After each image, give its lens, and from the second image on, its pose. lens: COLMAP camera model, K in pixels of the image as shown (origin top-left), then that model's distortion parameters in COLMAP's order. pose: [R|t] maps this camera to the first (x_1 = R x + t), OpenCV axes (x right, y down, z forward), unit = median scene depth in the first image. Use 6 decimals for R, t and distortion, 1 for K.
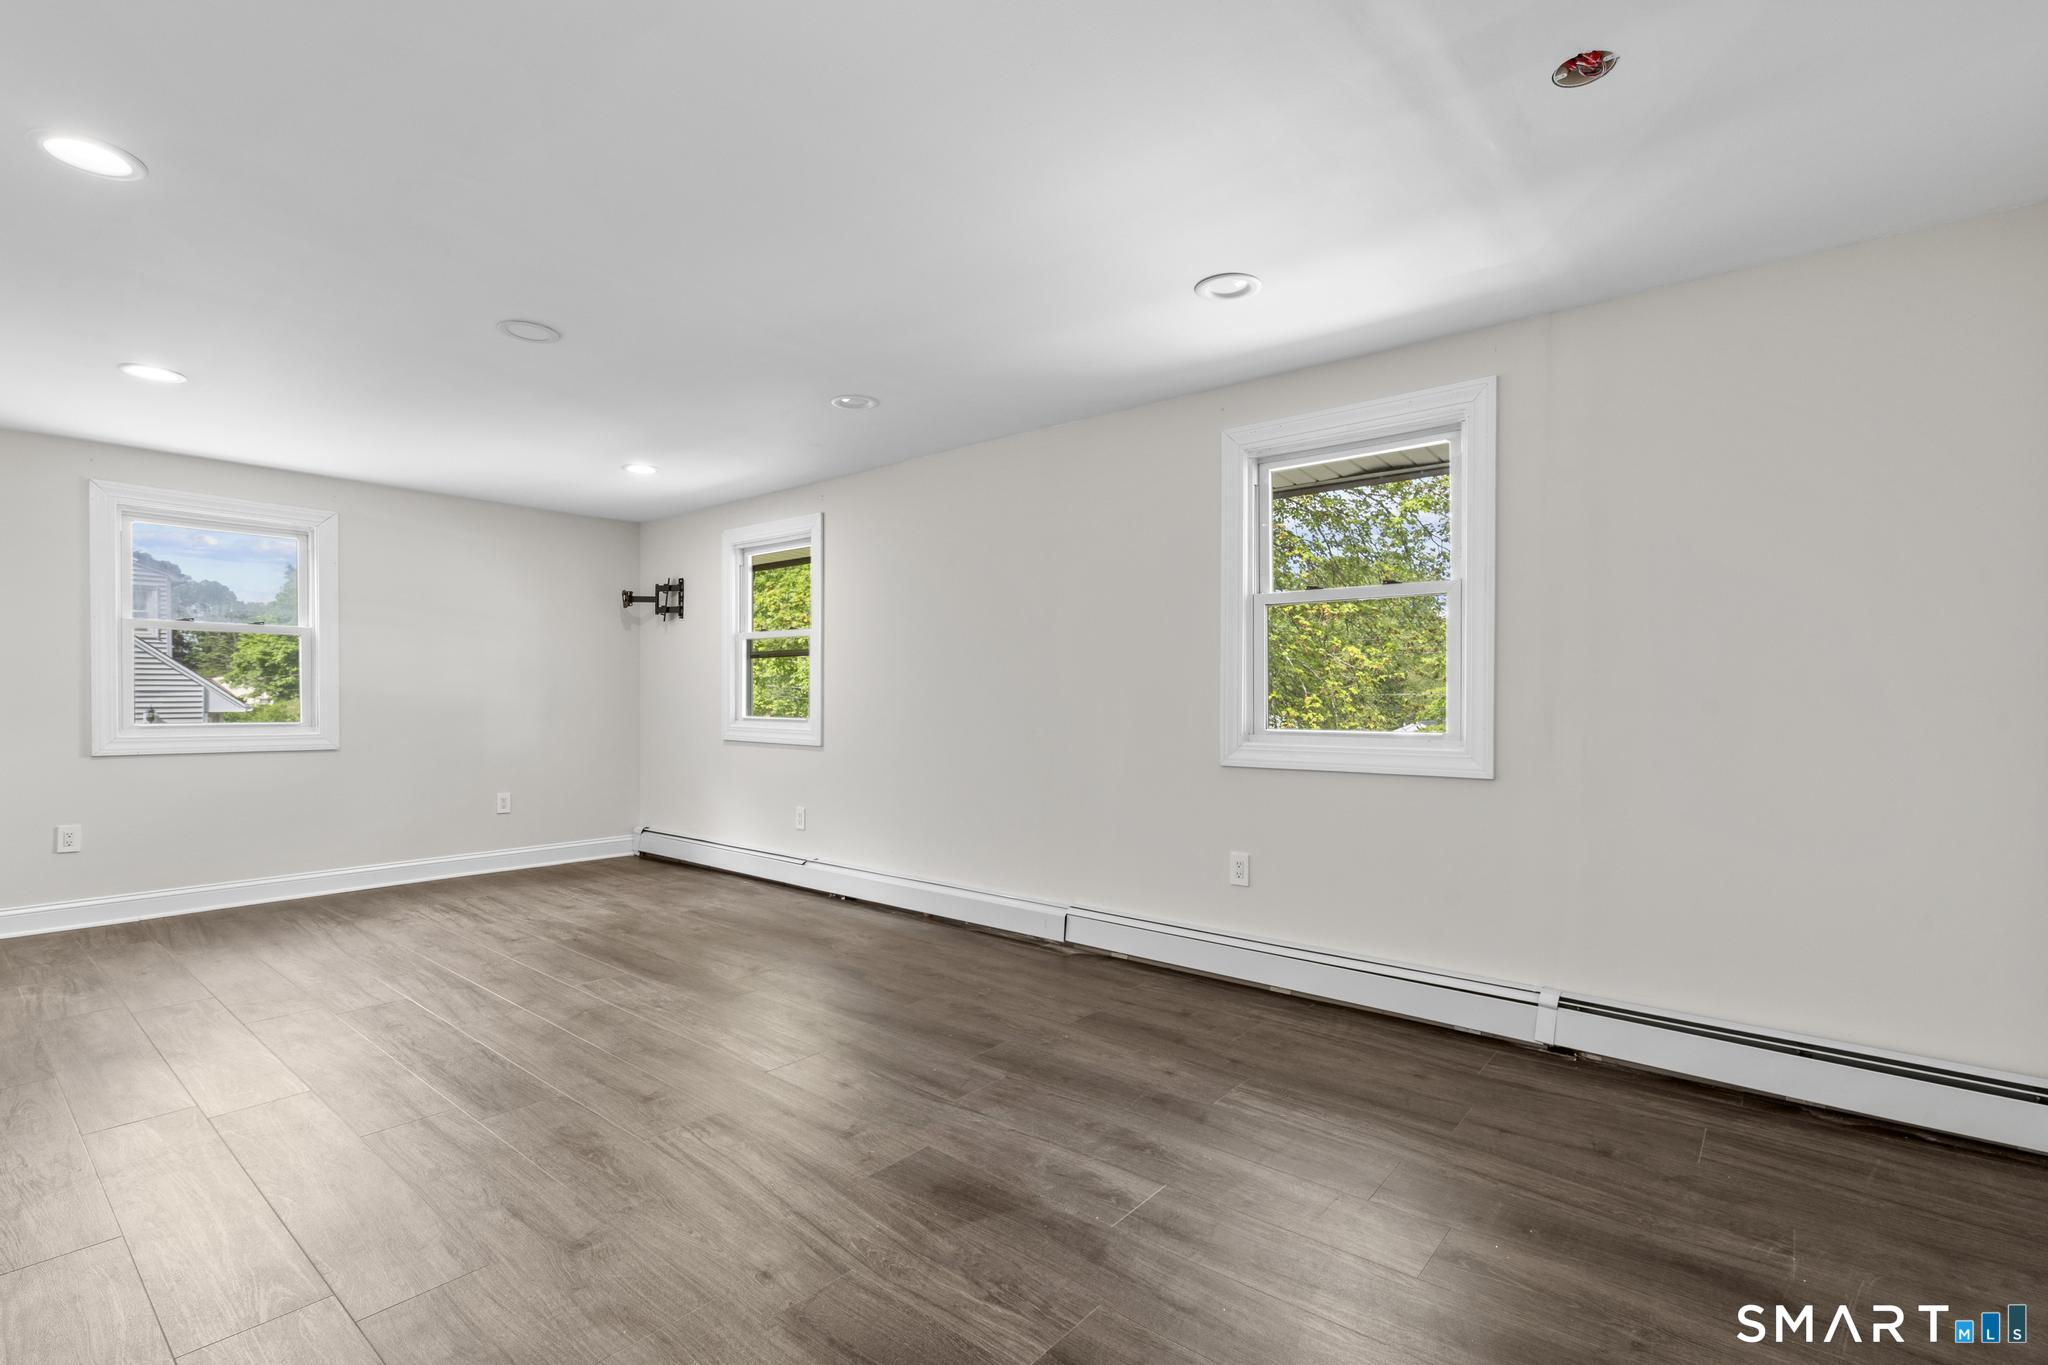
lens RADIAL K [[913.5, 0, 1005.8], [0, 913.5, 691.7], [0, 0, 1]] dist [-0.000196, 0.000492]
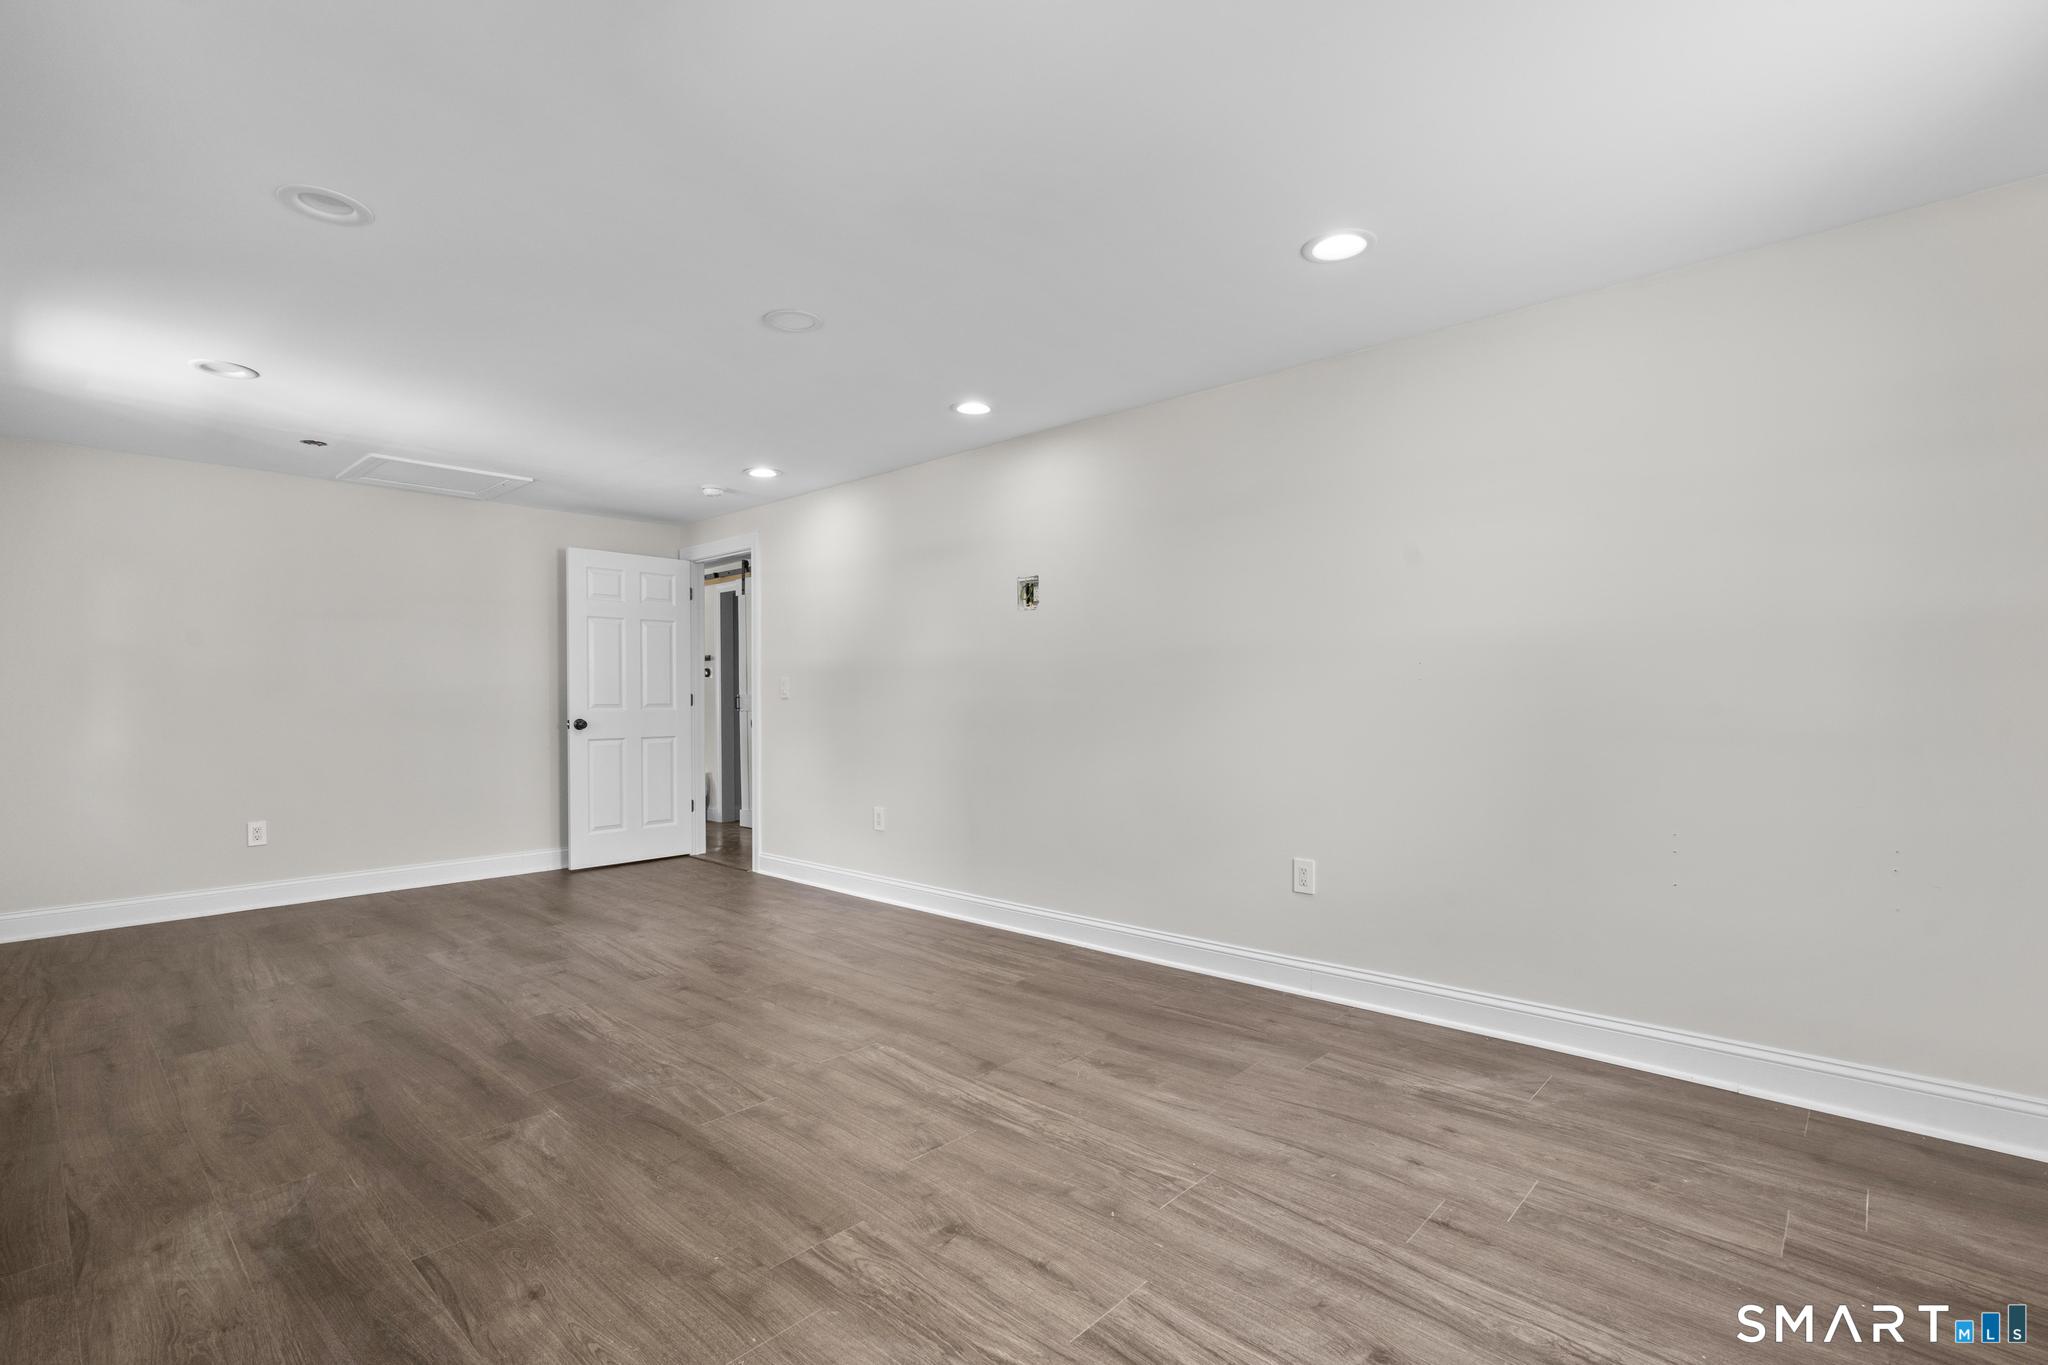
lens RADIAL K [[913.5, 0, 1019.8], [0, 913.5, 690.0], [0, 0, 1]] dist [-0.000196, 0.000492]
pose [[-0.998866, 0.001956, 0.047566, -0.849923], [0.001495, 0.999951, -0.009744, 0.007239], [-0.047583, -0.009662, -0.998821, 2.078111]]
